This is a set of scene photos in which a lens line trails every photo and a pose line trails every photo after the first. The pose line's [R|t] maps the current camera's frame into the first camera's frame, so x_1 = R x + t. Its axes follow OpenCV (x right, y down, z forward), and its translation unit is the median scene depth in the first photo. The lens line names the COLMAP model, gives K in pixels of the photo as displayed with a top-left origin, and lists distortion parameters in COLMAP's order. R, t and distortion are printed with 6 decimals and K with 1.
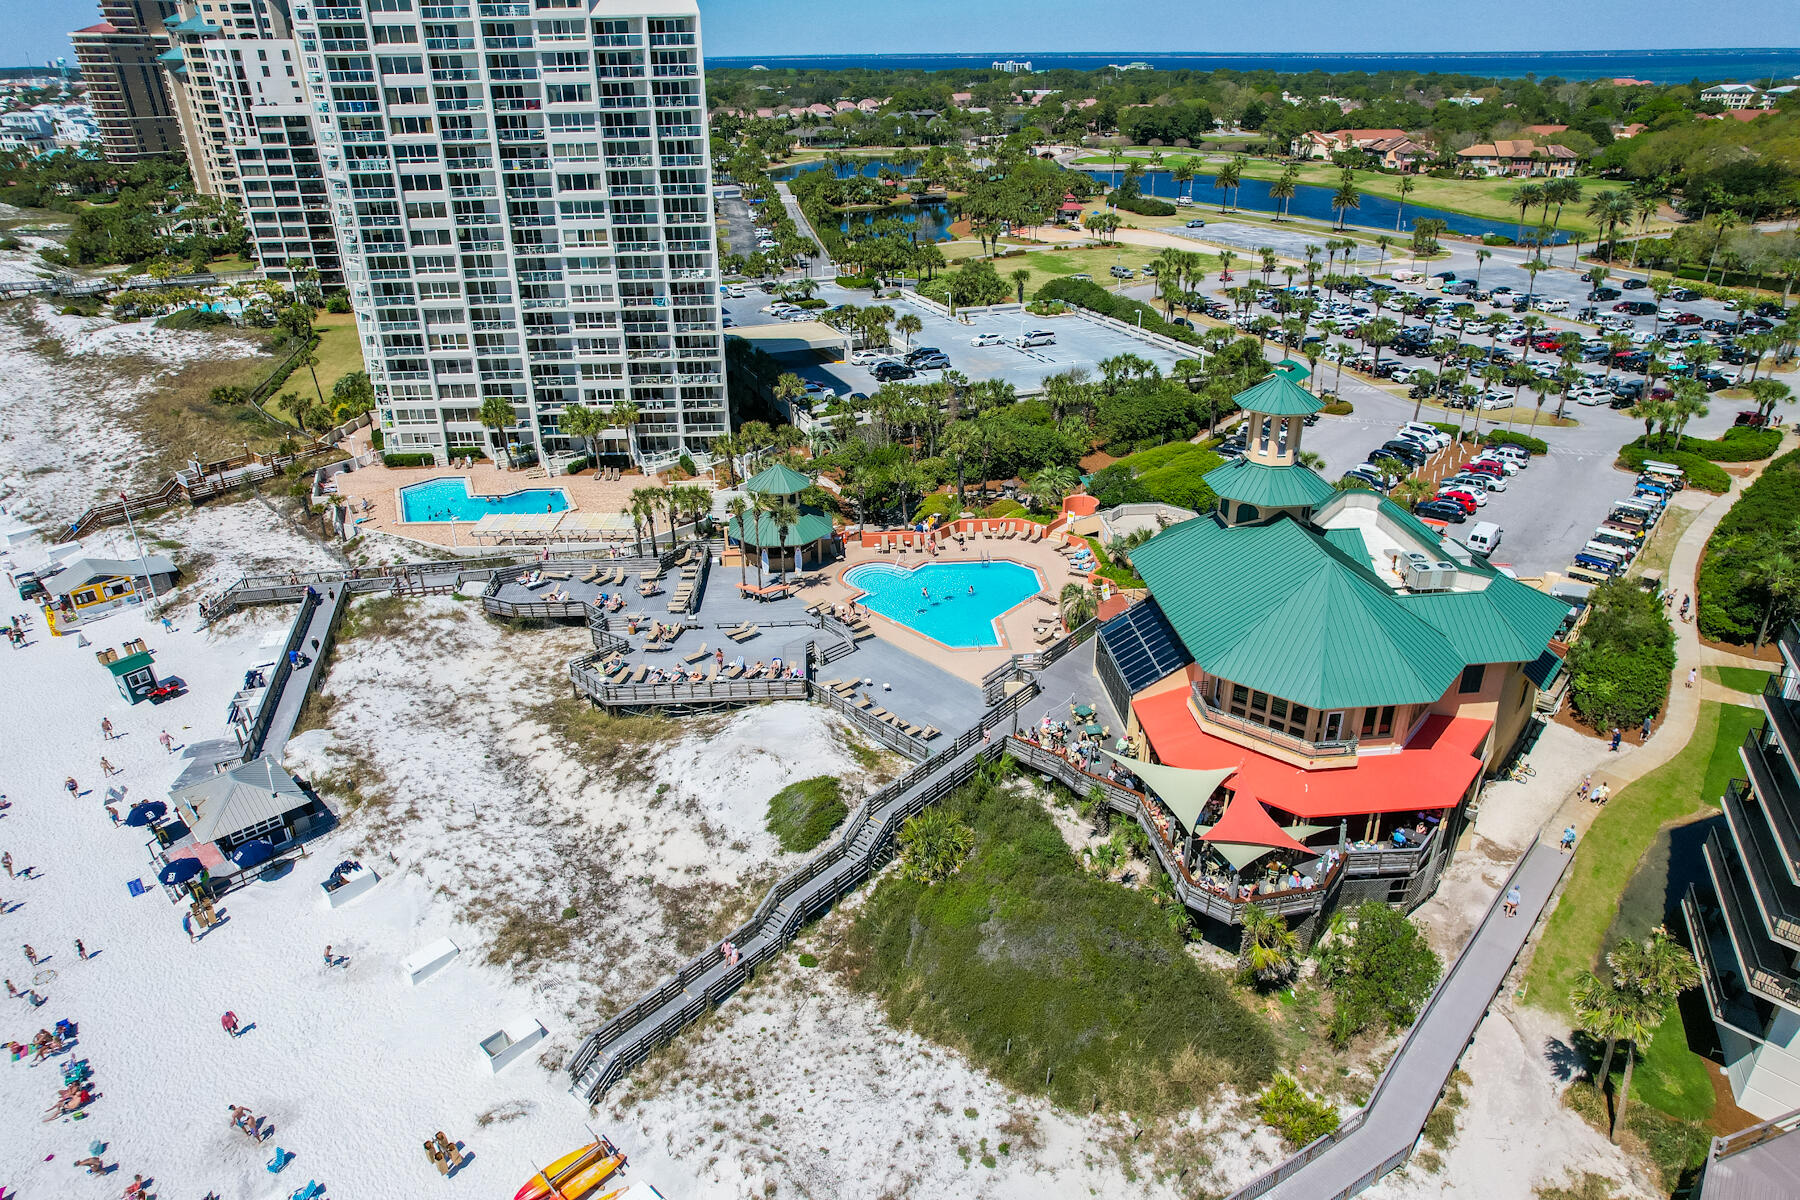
lens RADIAL K [[1153.0, 0, 901.6], [0, 1153.0, 604.4], [0, 0, 1]] dist [-0.081127, 0.075858]
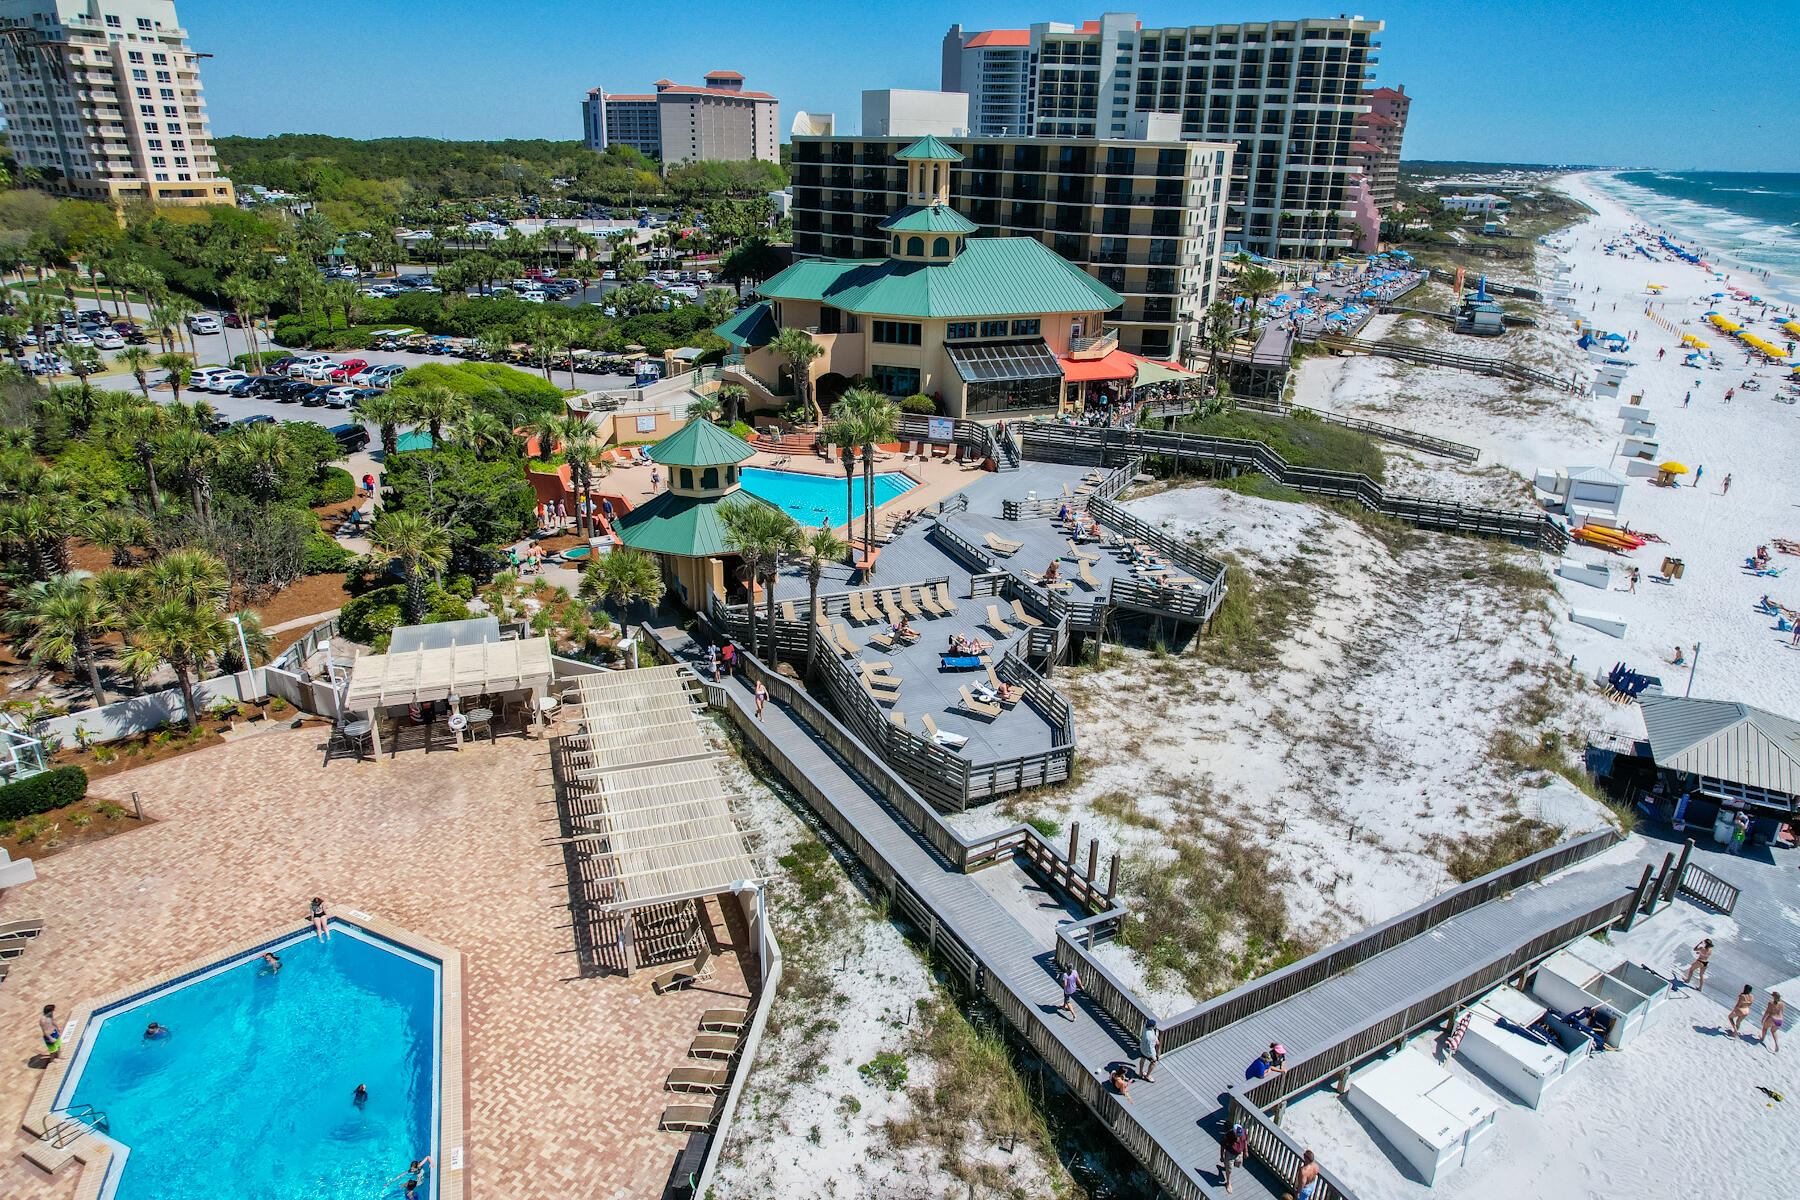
lens RADIAL K [[1153.0, 0, 901.6], [0, 1153.0, 604.4], [0, 0, 1]] dist [-0.081127, 0.075858]
pose [[-0.326835, -0.349238, 0.878187, -0.410665], [0.399531, 0.791044, 0.463276, -0.165146], [-0.856478, 0.502277, -0.119010, 0.610537]]
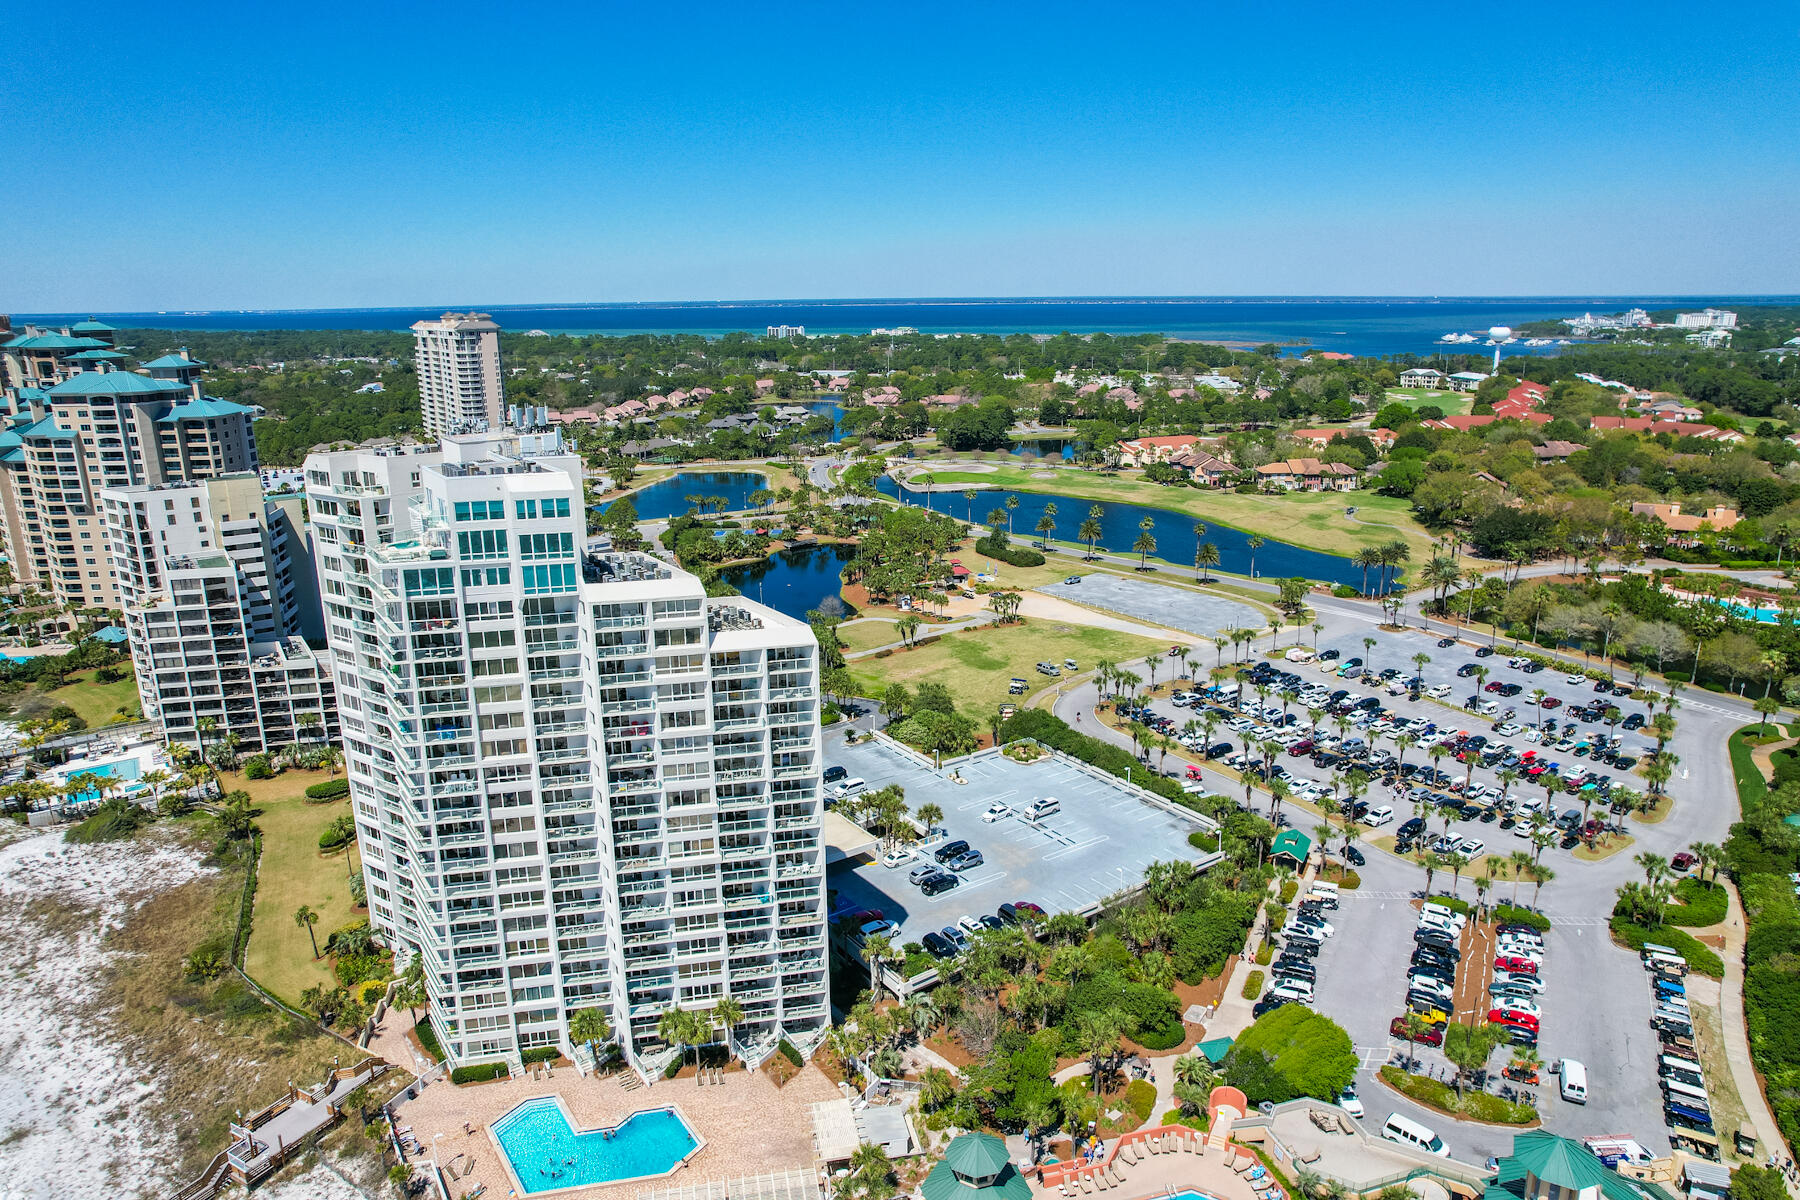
lens RADIAL K [[1153.0, 0, 901.6], [0, 1153.0, 604.4], [0, 0, 1]] dist [-0.081127, 0.075858]
pose [[0.979993, -0.053358, 0.191749, -0.199417], [0.088834, 0.979372, -0.181489, -0.238047], [-0.178109, 0.194892, 0.964518, -0.016505]]
